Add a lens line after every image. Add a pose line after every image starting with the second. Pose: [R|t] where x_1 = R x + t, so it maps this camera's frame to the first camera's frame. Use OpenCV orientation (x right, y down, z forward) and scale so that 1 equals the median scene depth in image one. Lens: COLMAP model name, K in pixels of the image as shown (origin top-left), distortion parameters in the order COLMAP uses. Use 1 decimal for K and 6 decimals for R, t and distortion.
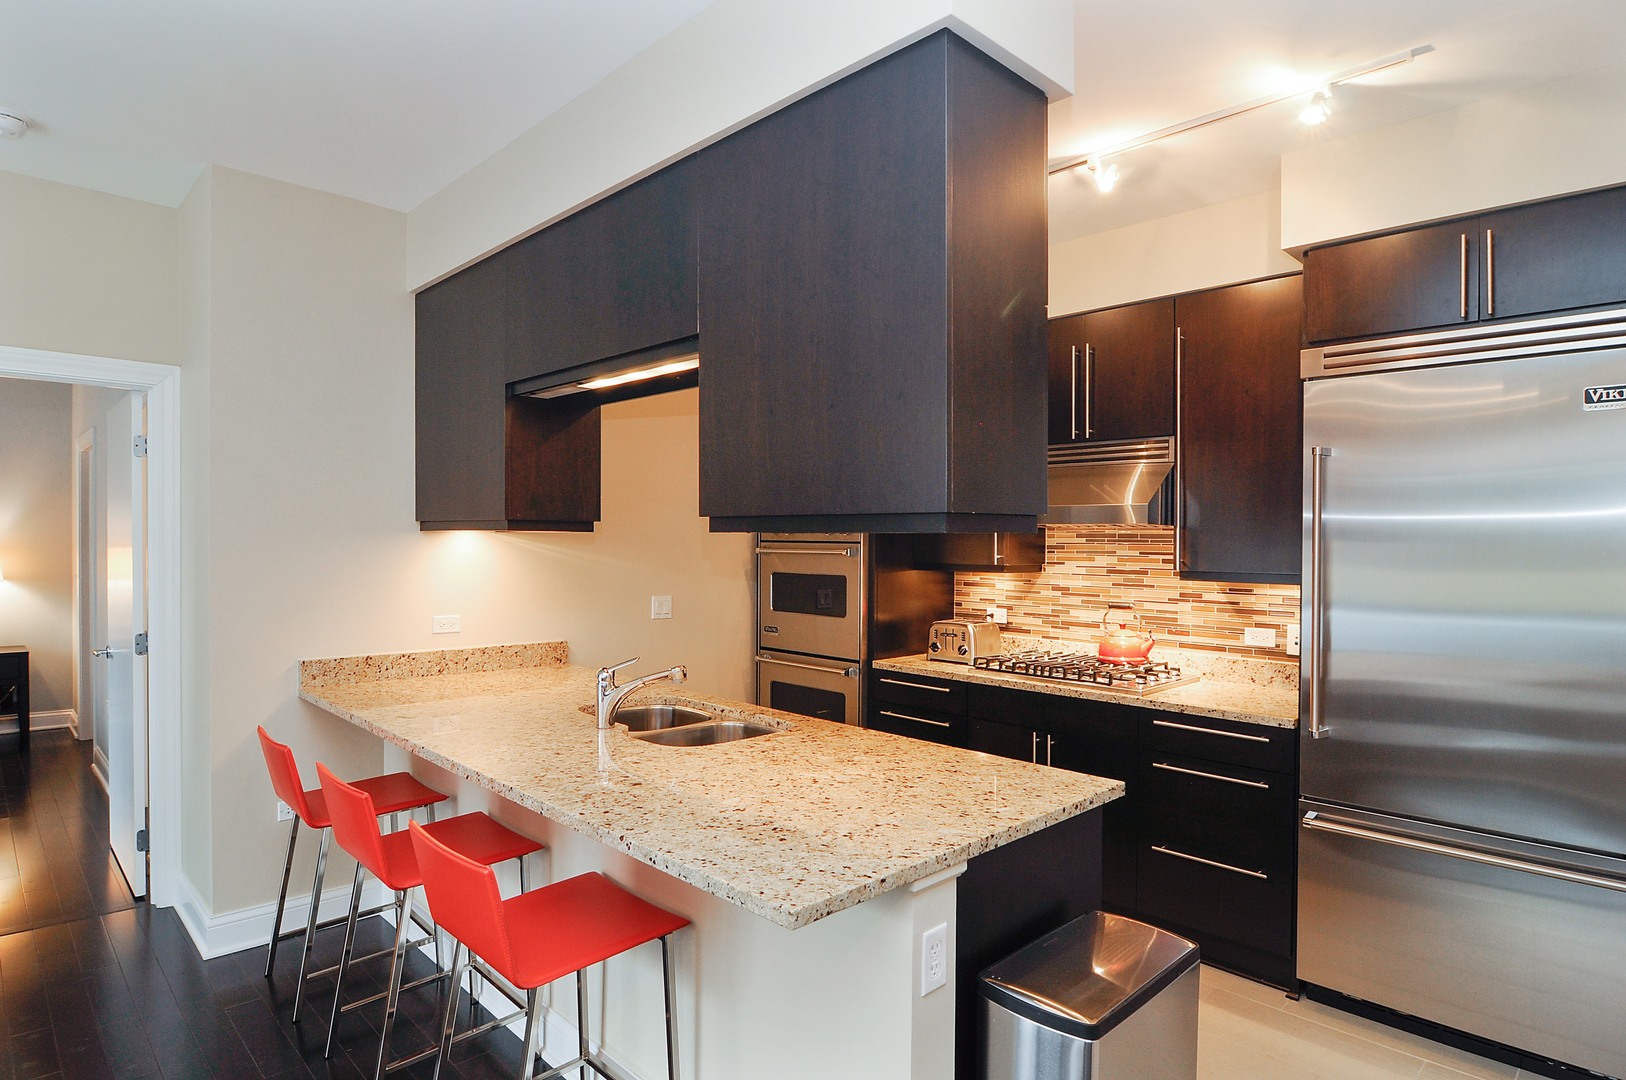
lens RADIAL K [[878.4, 0, 818.7], [0, 878.4, 556.2], [0, 0, 1]] dist [-0.012807, -0.006872]
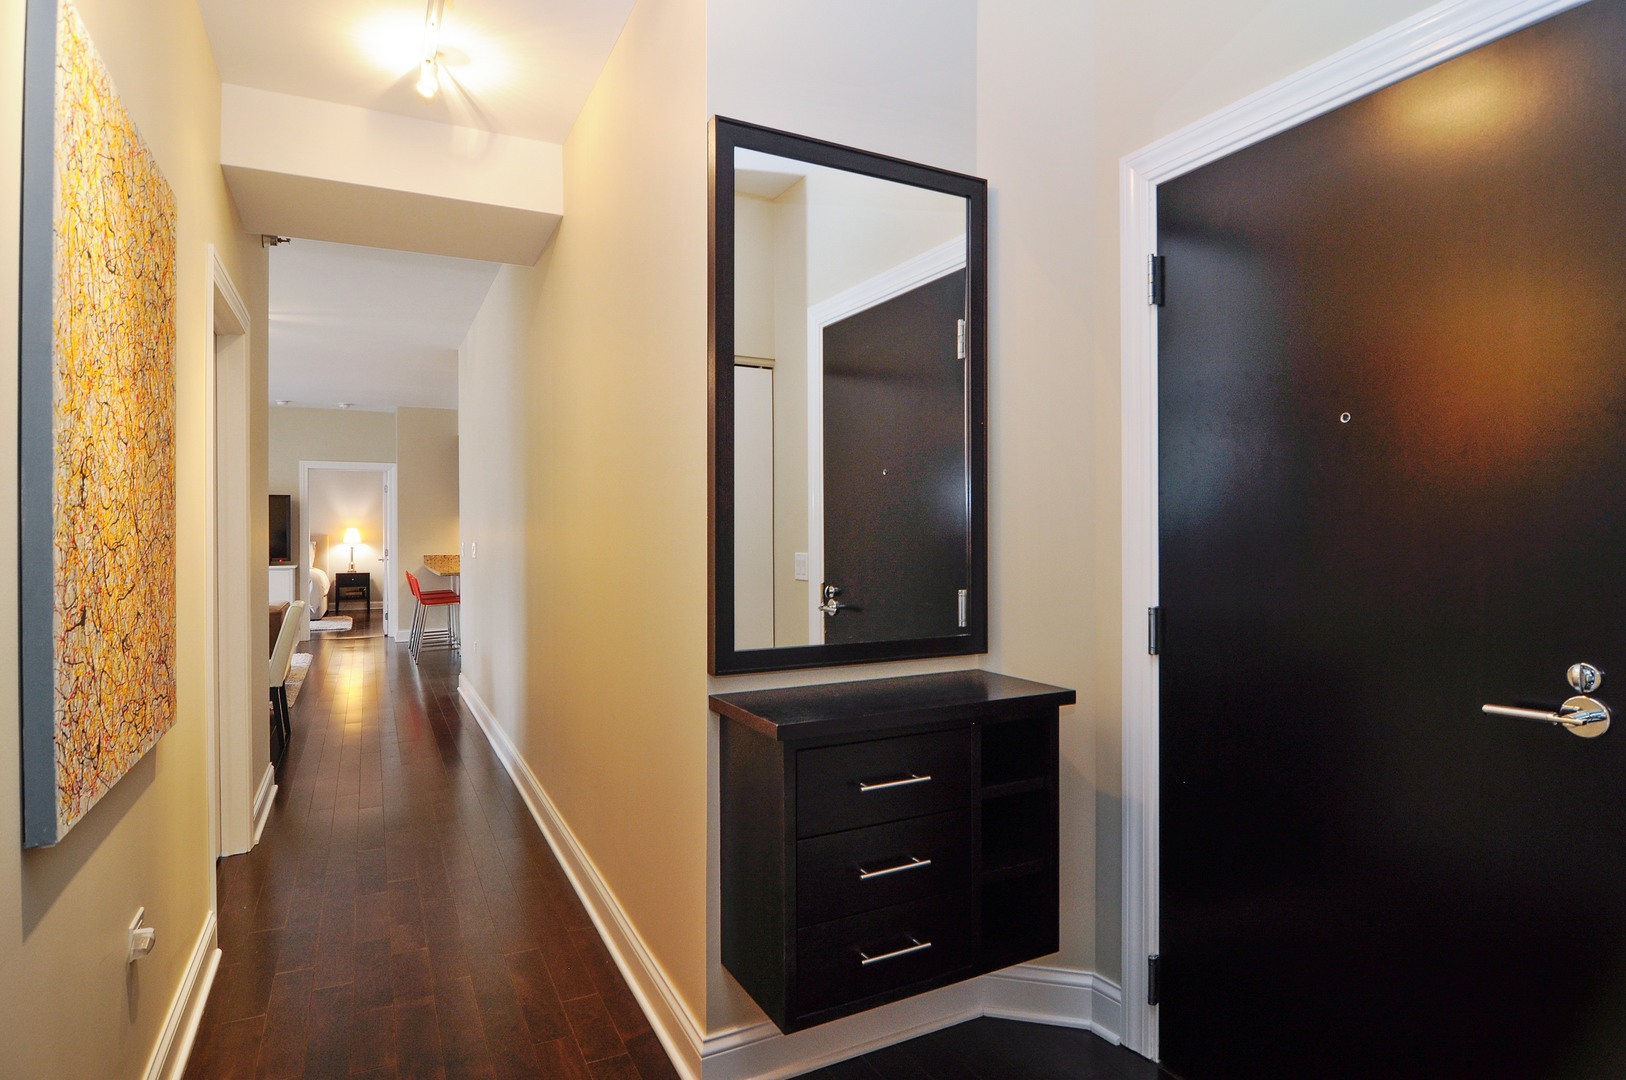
lens RADIAL K [[878.4, 0, 813.1], [0, 878.4, 534.0], [0, 0, 1]] dist [-0.012807, -0.006872]
pose [[0.952552, -0.017580, -0.303869, 1.612218], [0.013453, 0.999787, -0.015670, 0.101254], [0.304080, 0.010838, 0.952585, -1.507631]]
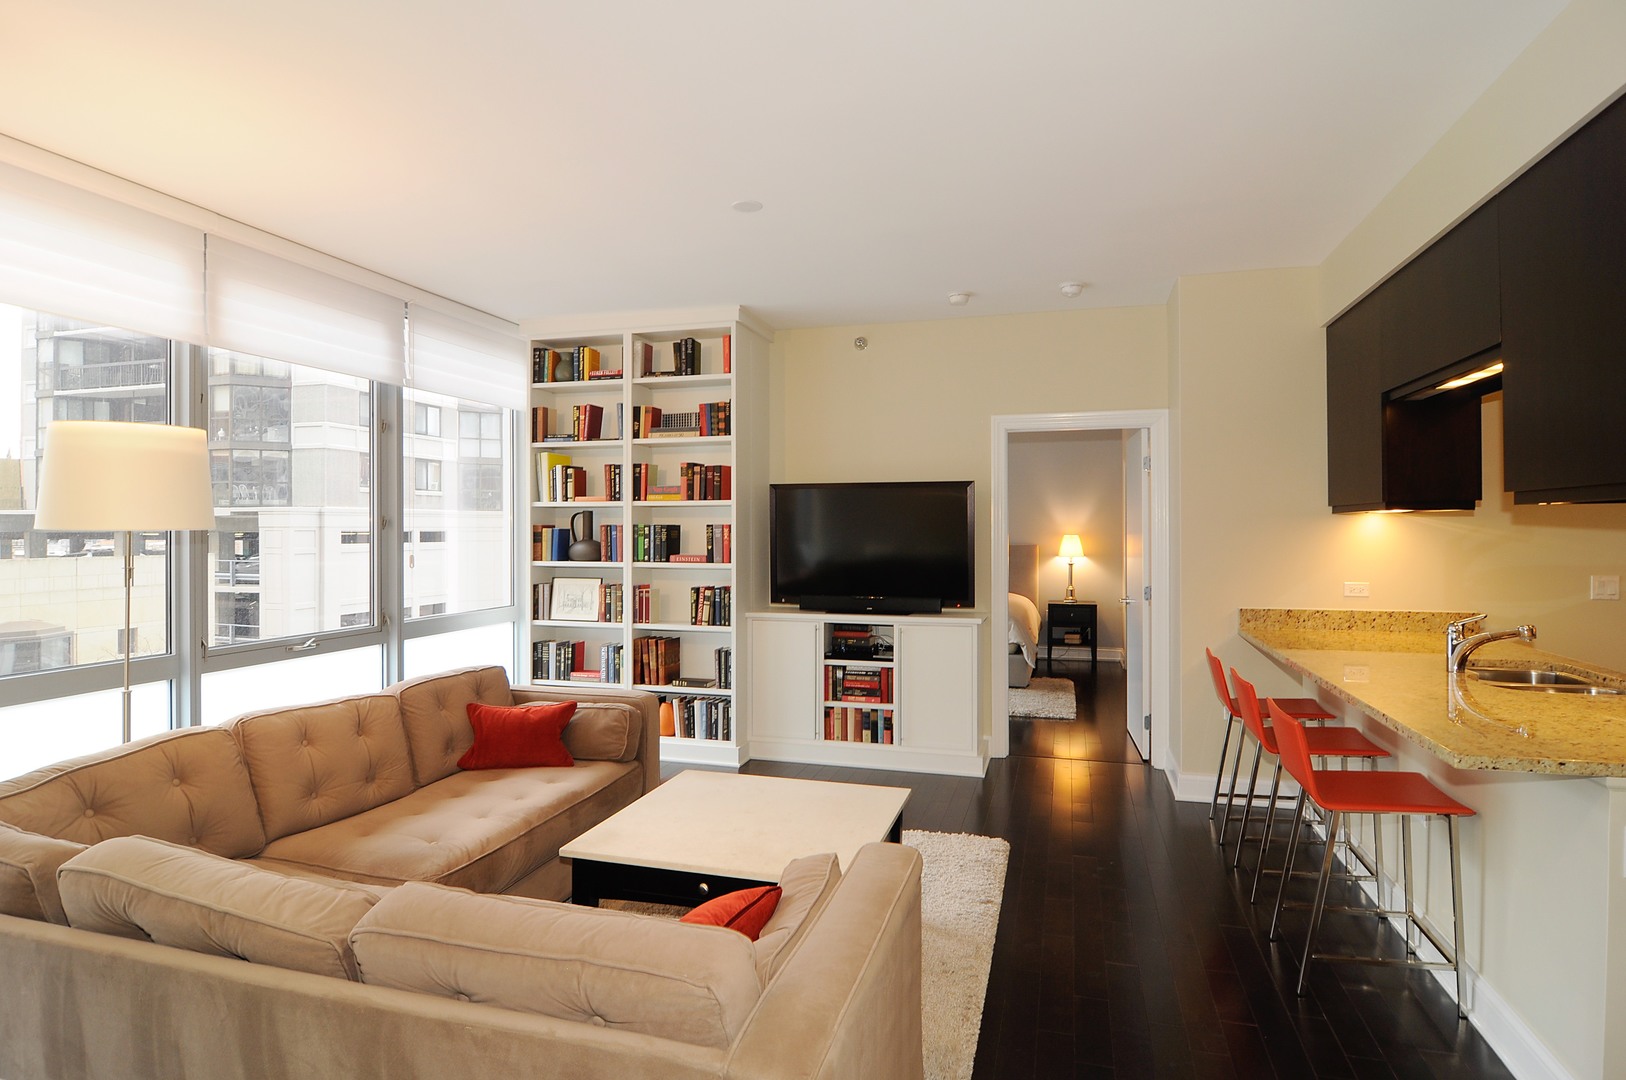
lens RADIAL K [[878.4, 0, 818.2], [0, 878.4, 531.1], [0, 0, 1]] dist [-0.012807, -0.006872]
pose [[0.490132, -0.011487, -0.871572, 0.276170], [-0.005044, 0.999859, -0.016014, 0.019844], [0.871634, 0.012245, 0.490005, -0.255956]]
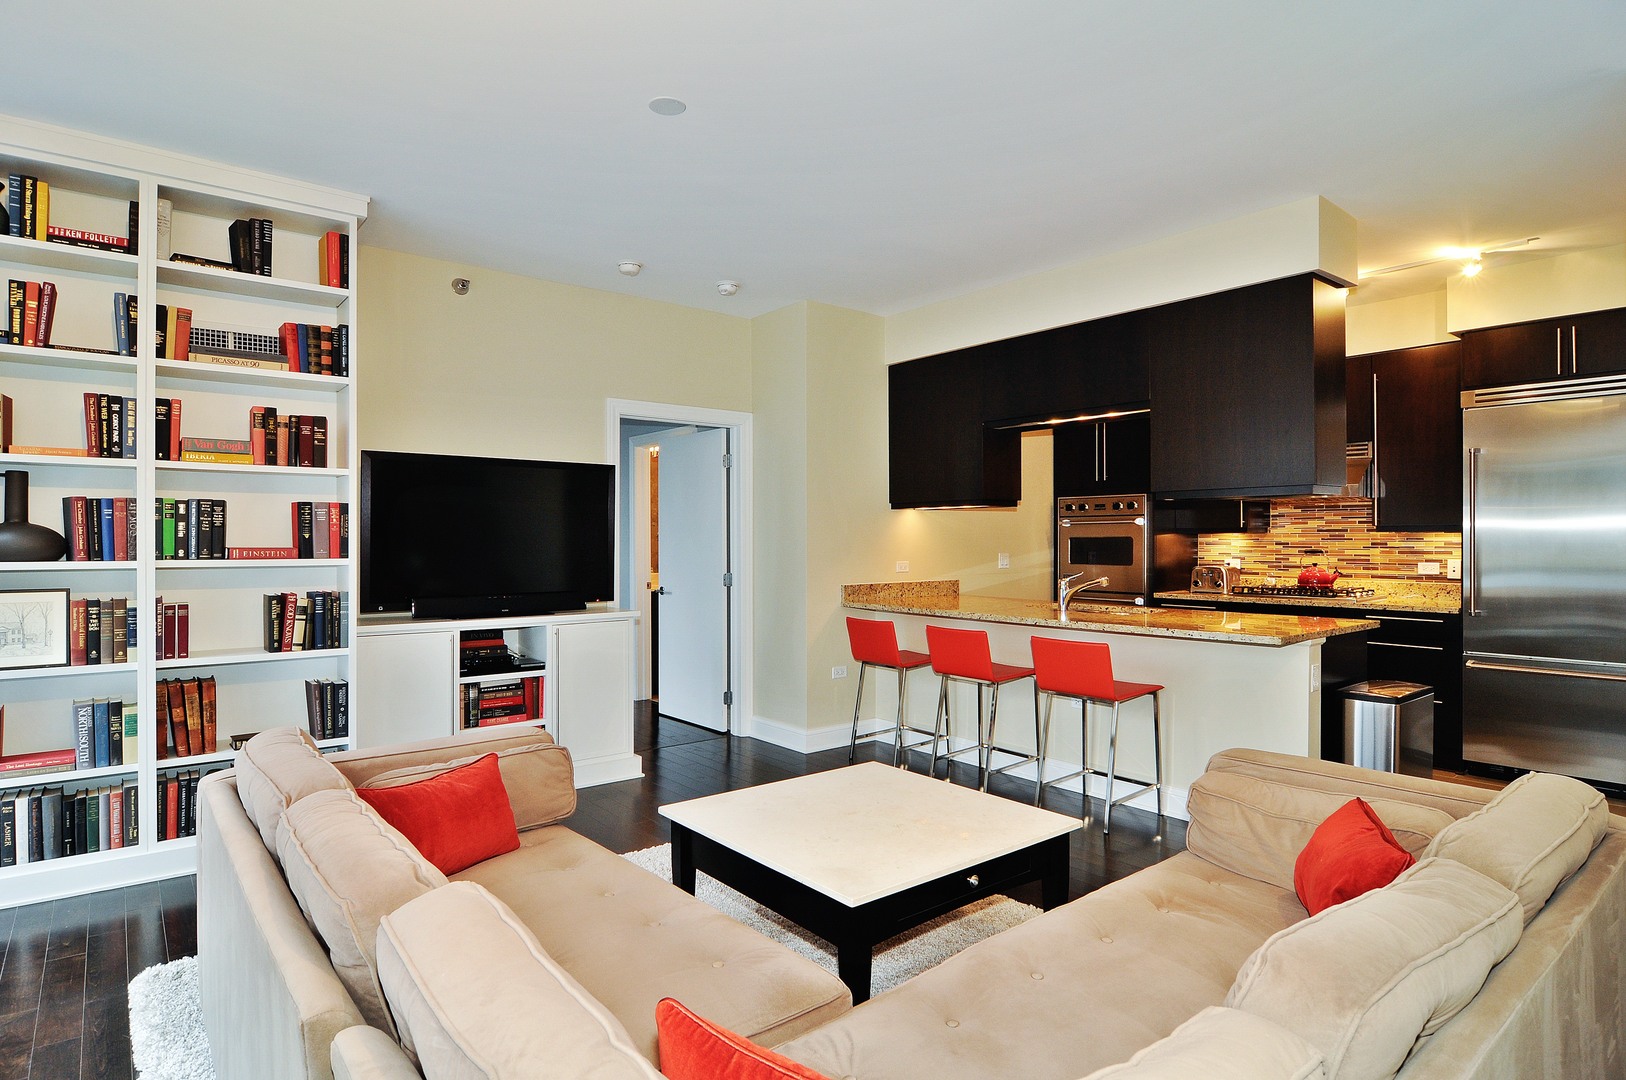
lens RADIAL K [[878.4, 0, 819.2], [0, 878.4, 557.2], [0, 0, 1]] dist [-0.012807, -0.006872]
pose [[0.995904, -0.012717, -0.089518, -0.443044], [0.012952, 0.999914, 0.002051, 0.055789], [0.089484, -0.003202, 0.995983, -0.651457]]
